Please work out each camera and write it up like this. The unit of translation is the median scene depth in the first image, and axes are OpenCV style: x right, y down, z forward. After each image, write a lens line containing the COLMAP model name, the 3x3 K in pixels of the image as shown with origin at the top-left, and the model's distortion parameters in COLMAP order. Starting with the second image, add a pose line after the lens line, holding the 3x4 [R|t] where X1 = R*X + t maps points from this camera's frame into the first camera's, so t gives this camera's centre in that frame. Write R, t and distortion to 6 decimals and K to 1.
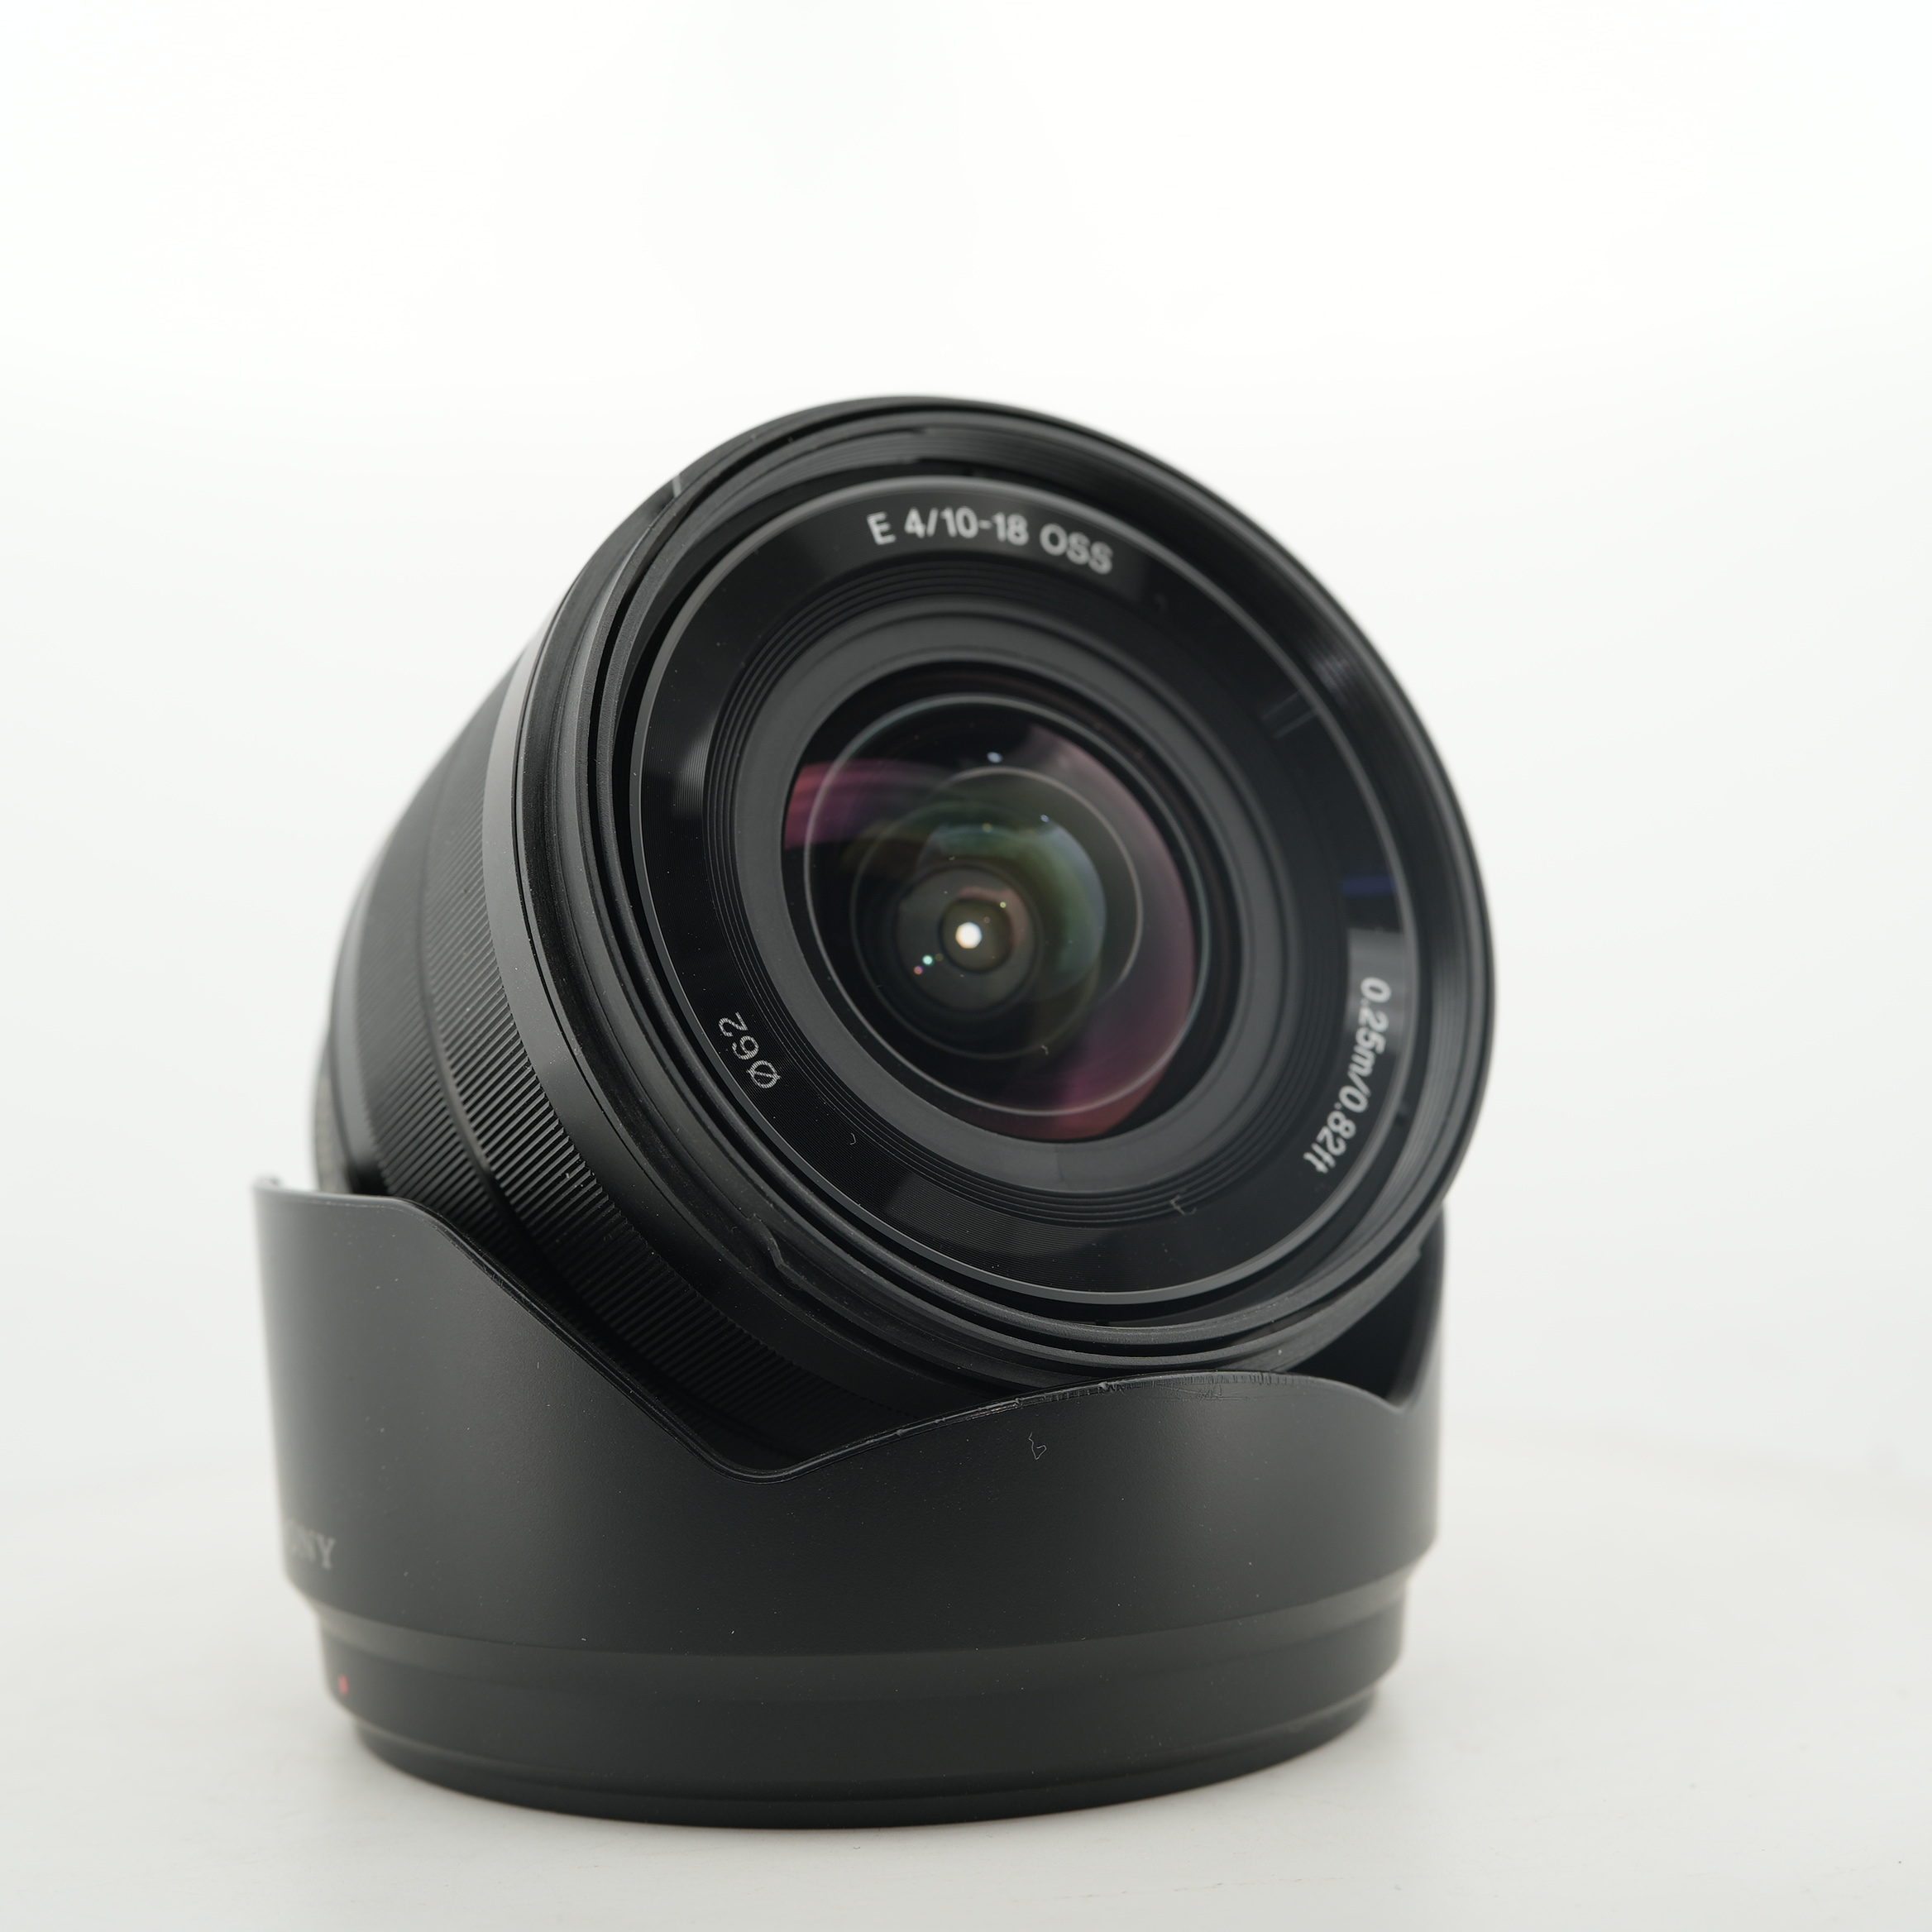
lens RADIAL K [[3136.8, 0, 966.0], [0, 3136.8, 966.0], [0, 0, 1]] dist [0.004041, 0.065470]
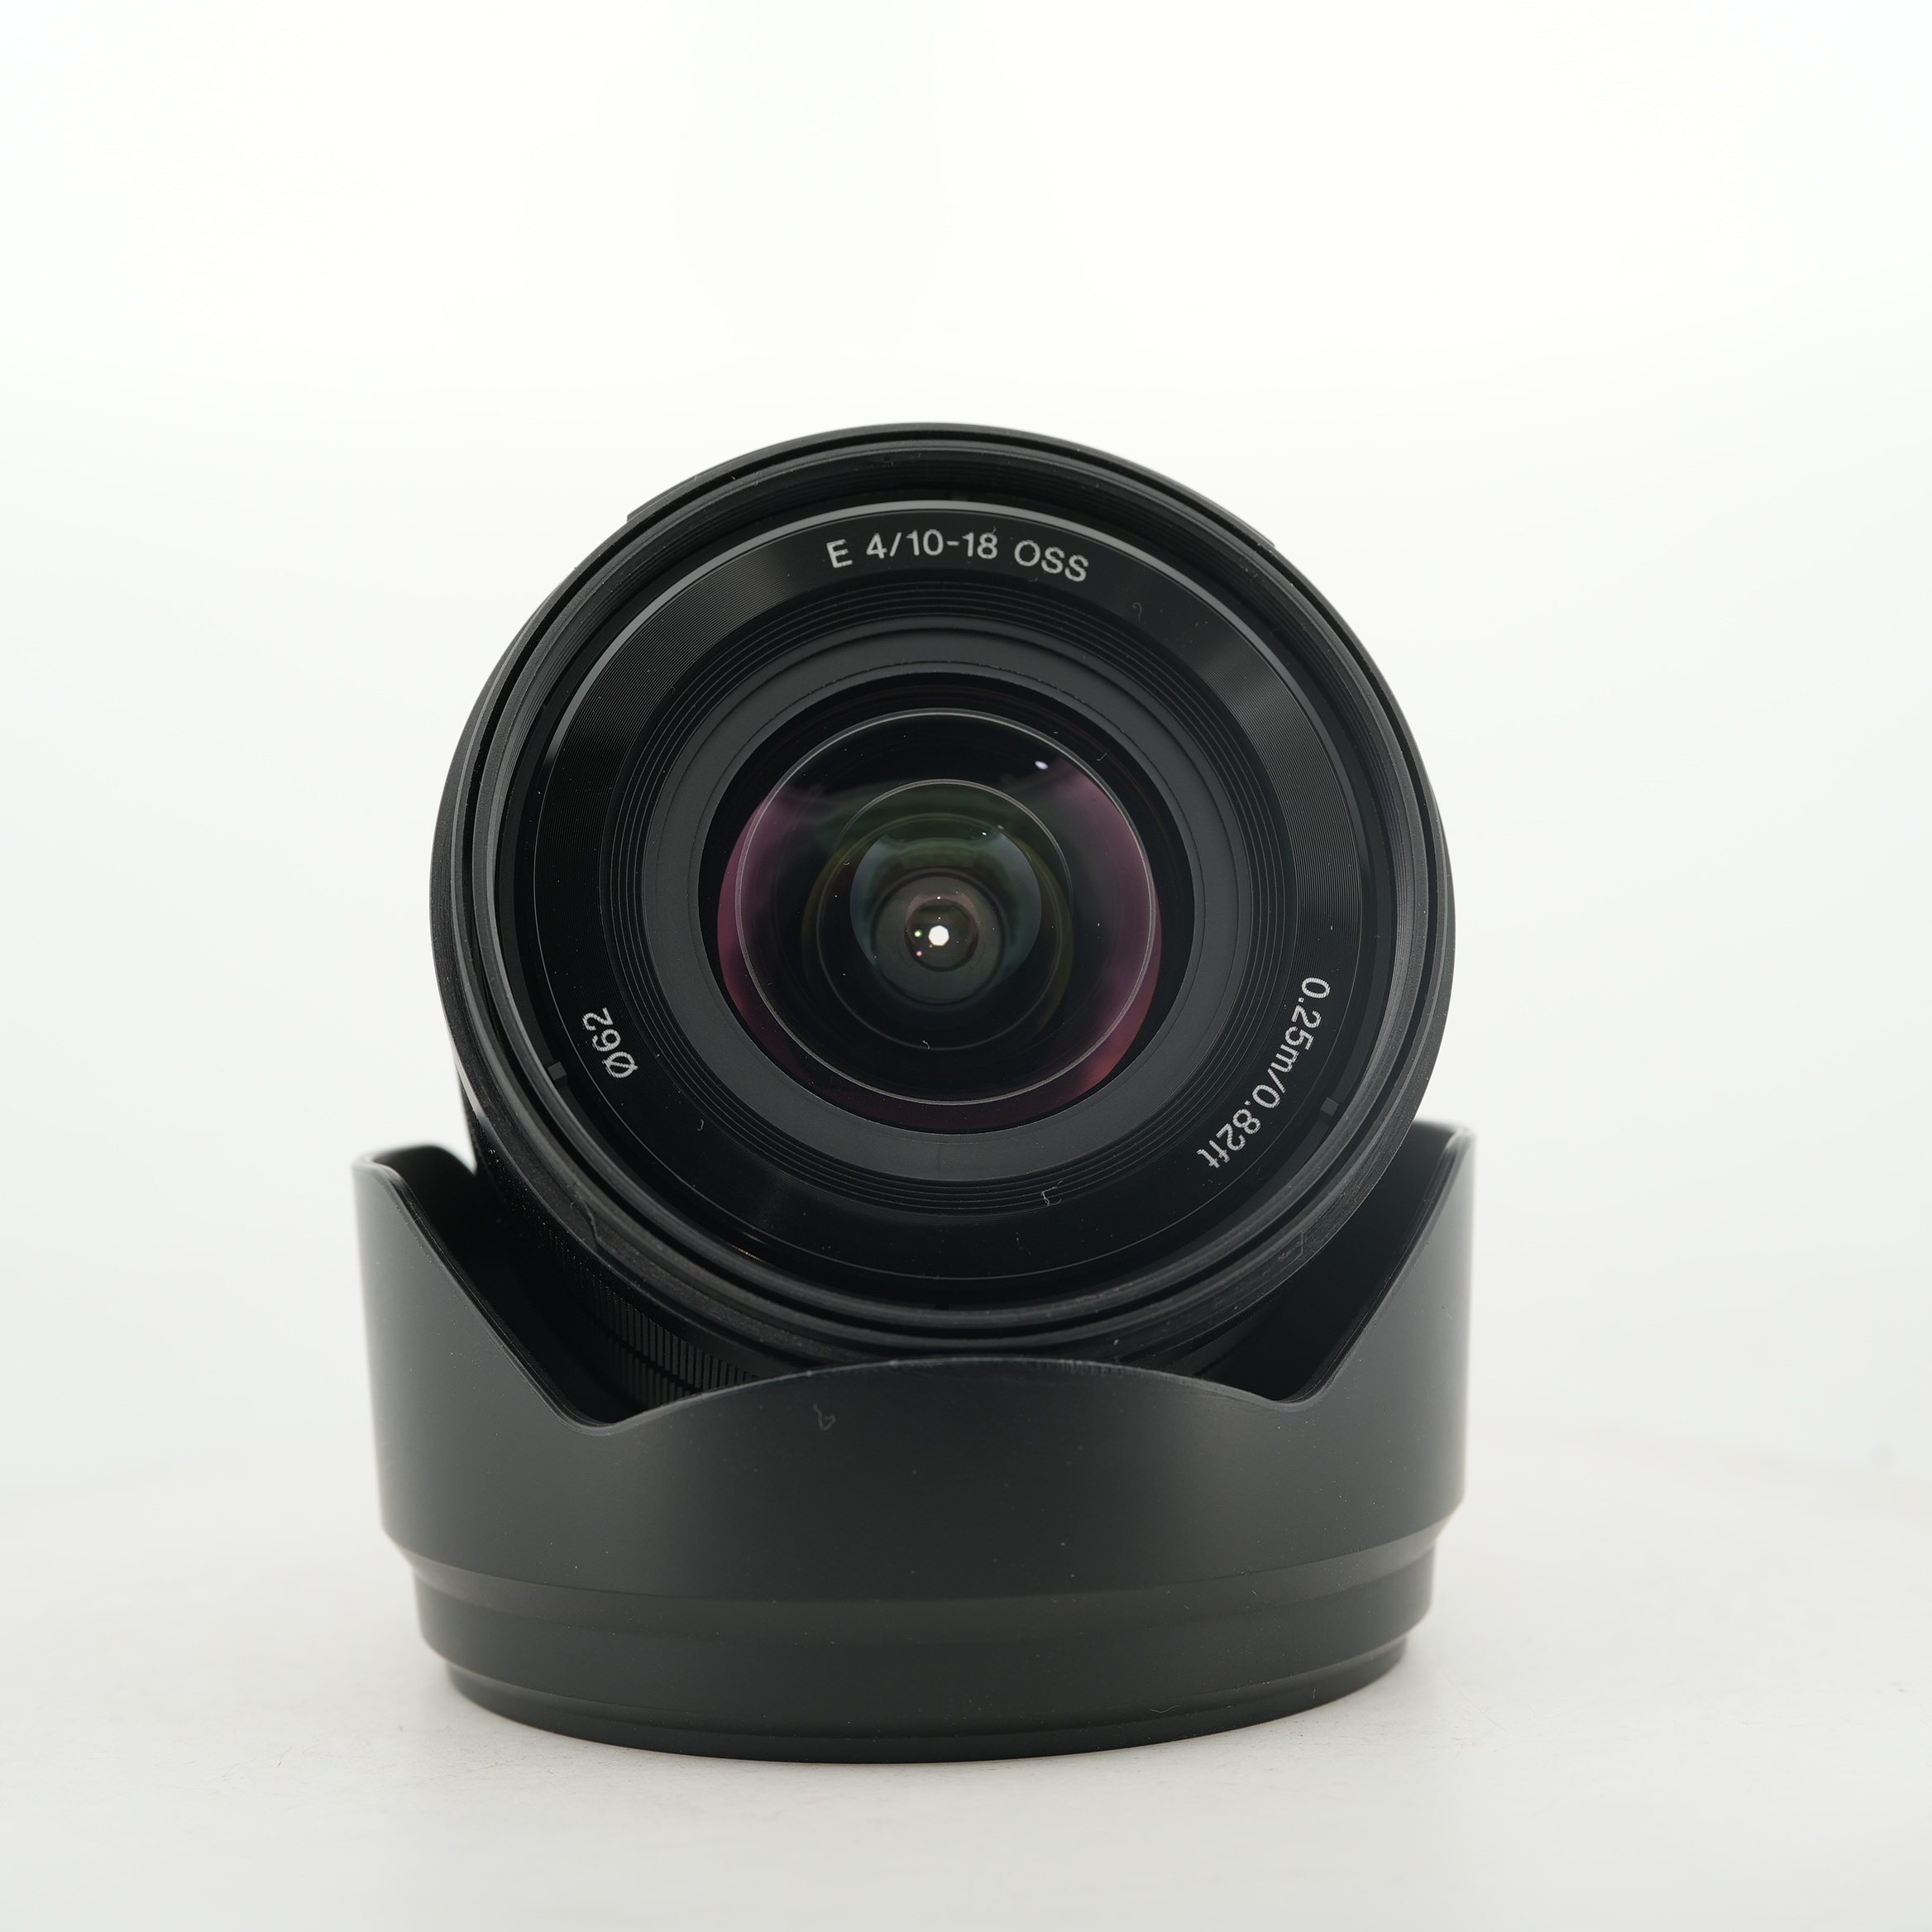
lens RADIAL K [[3136.8, 0, 966.0], [0, 3136.8, 966.0], [0, 0, 1]] dist [0.004041, 0.065470]
pose [[0.921277, 0.001339, -0.388904, 0.426024], [0.001707, 0.999971, 0.007486, -0.007205], [0.388903, -0.007561, 0.921248, 0.033248]]
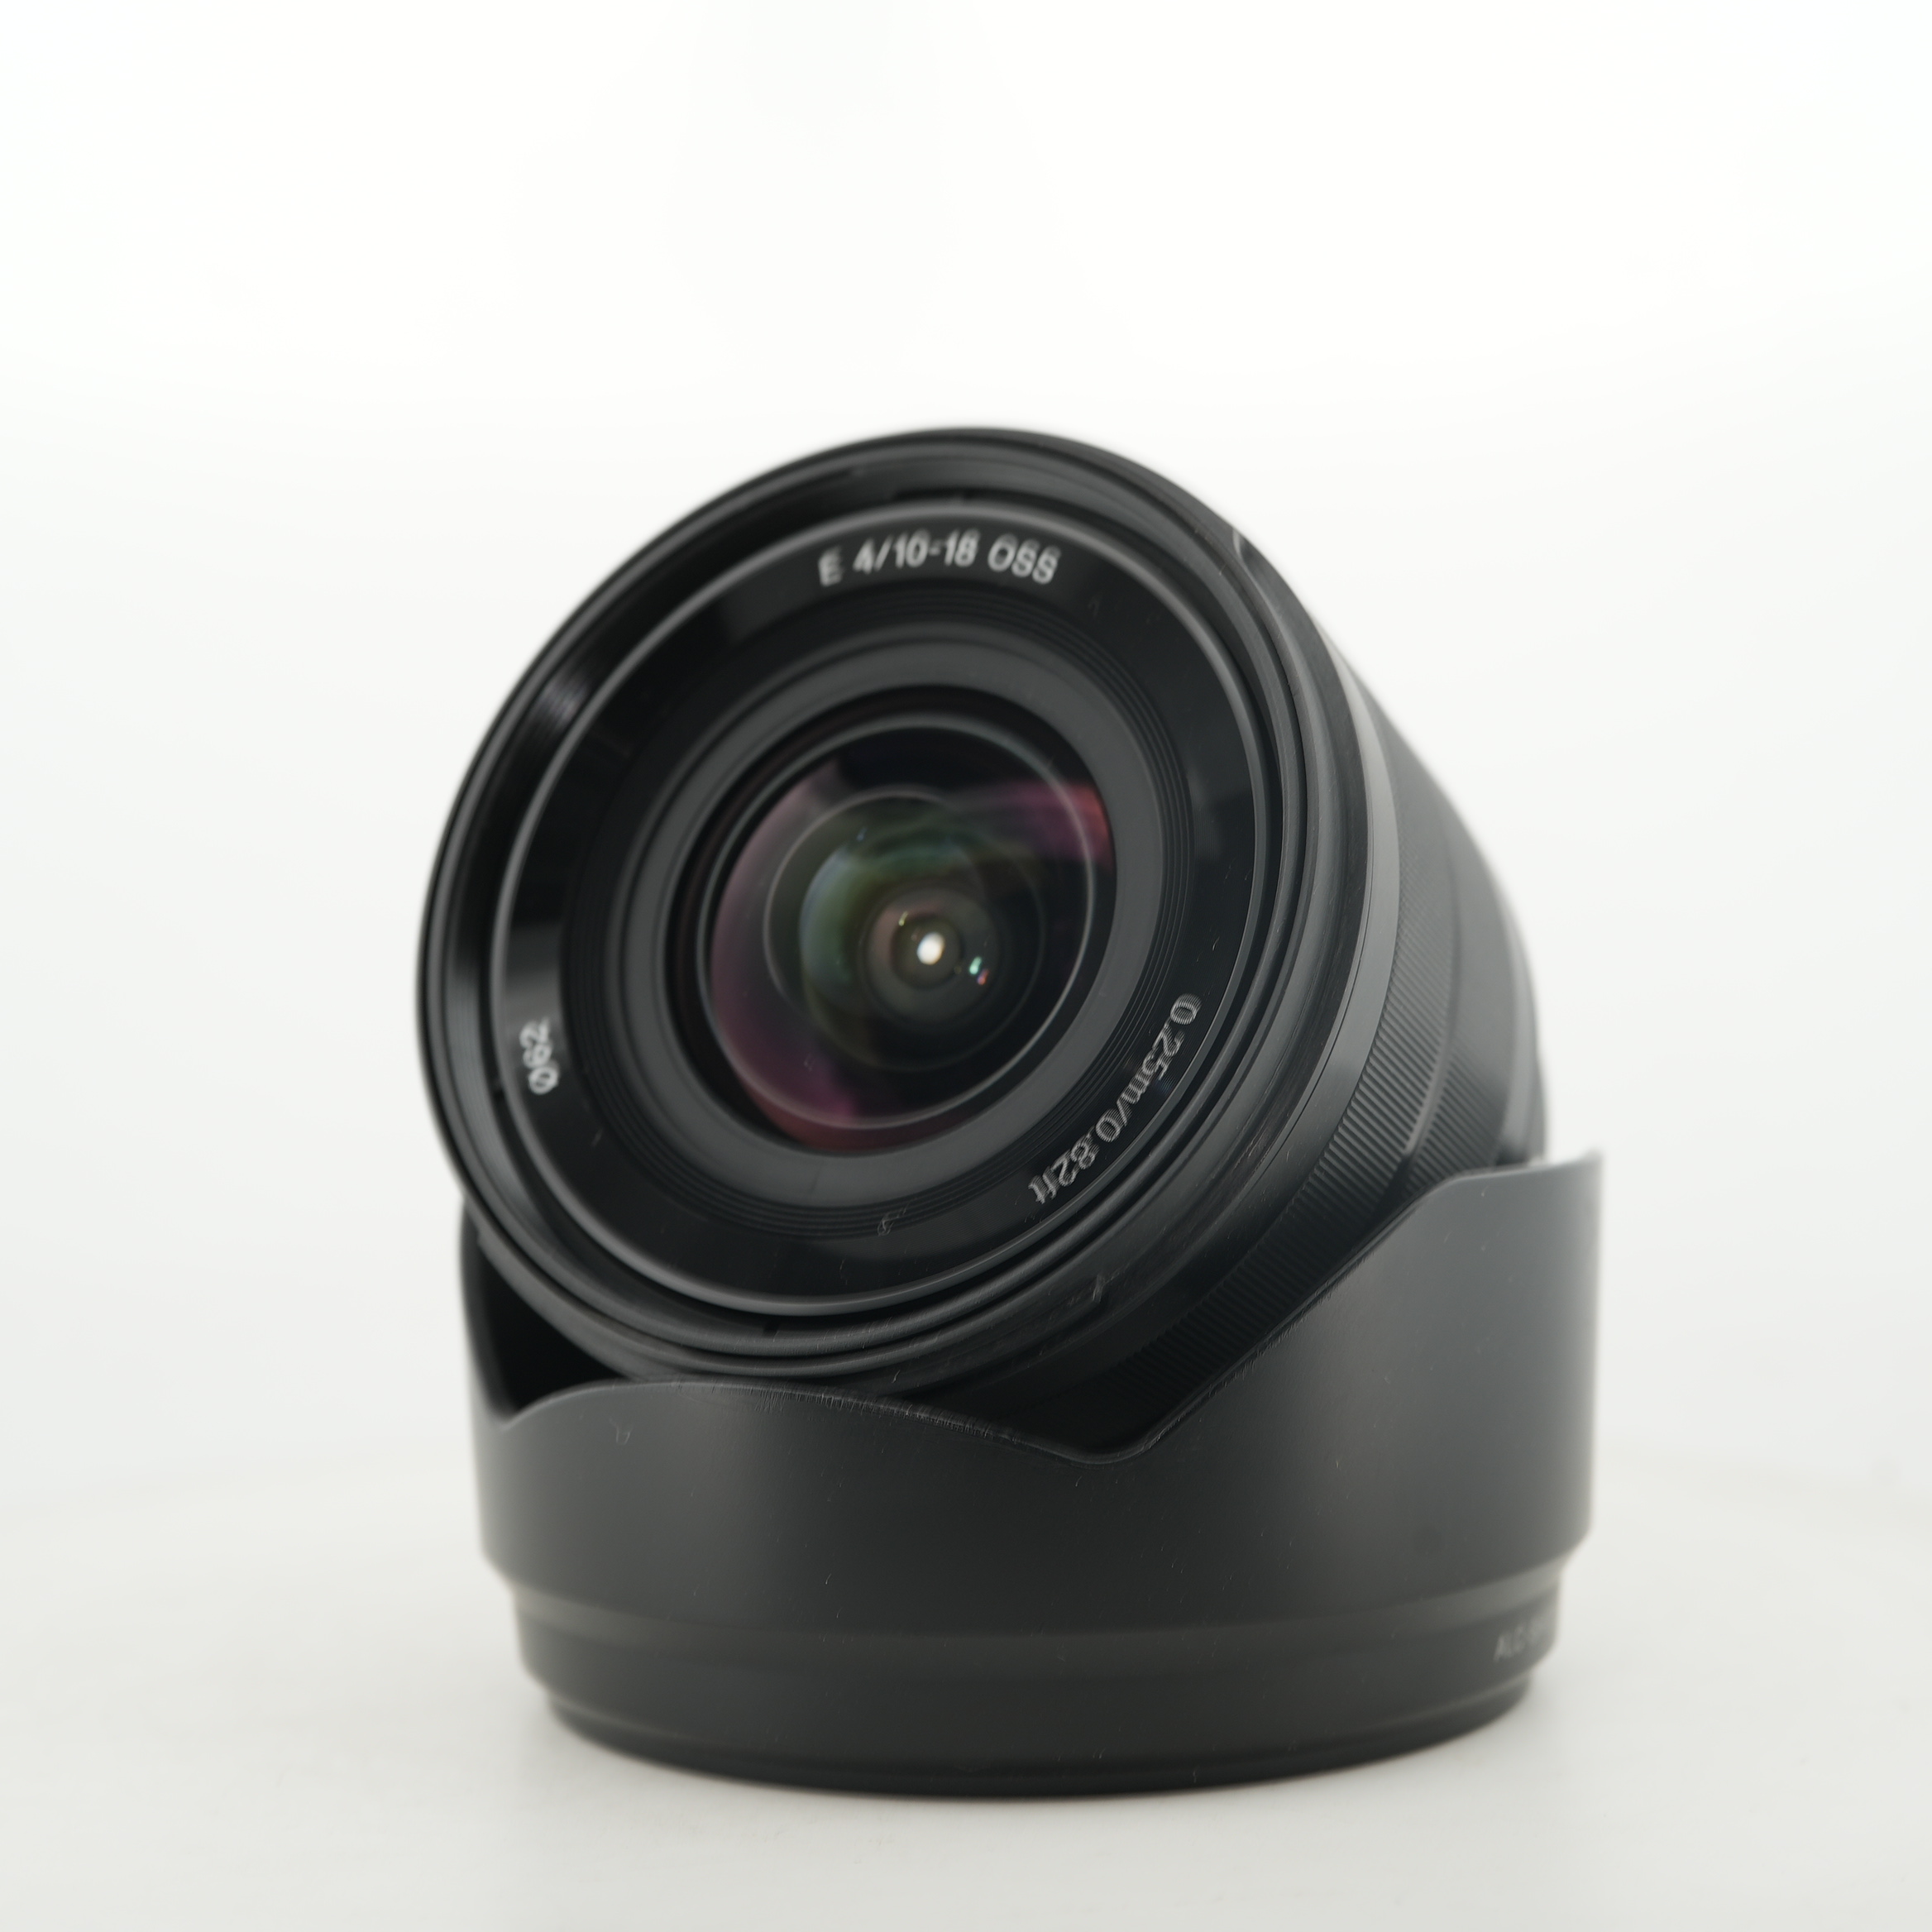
lens RADIAL K [[3136.8, 0, 966.0], [0, 3136.8, 966.0], [0, 0, 1]] dist [0.004041, 0.065470]
pose [[0.556788, 0.026321, -0.830238, 0.889312], [0.022745, 0.998640, 0.046914, -0.052590], [0.830343, -0.045005, 0.555432, 0.434991]]
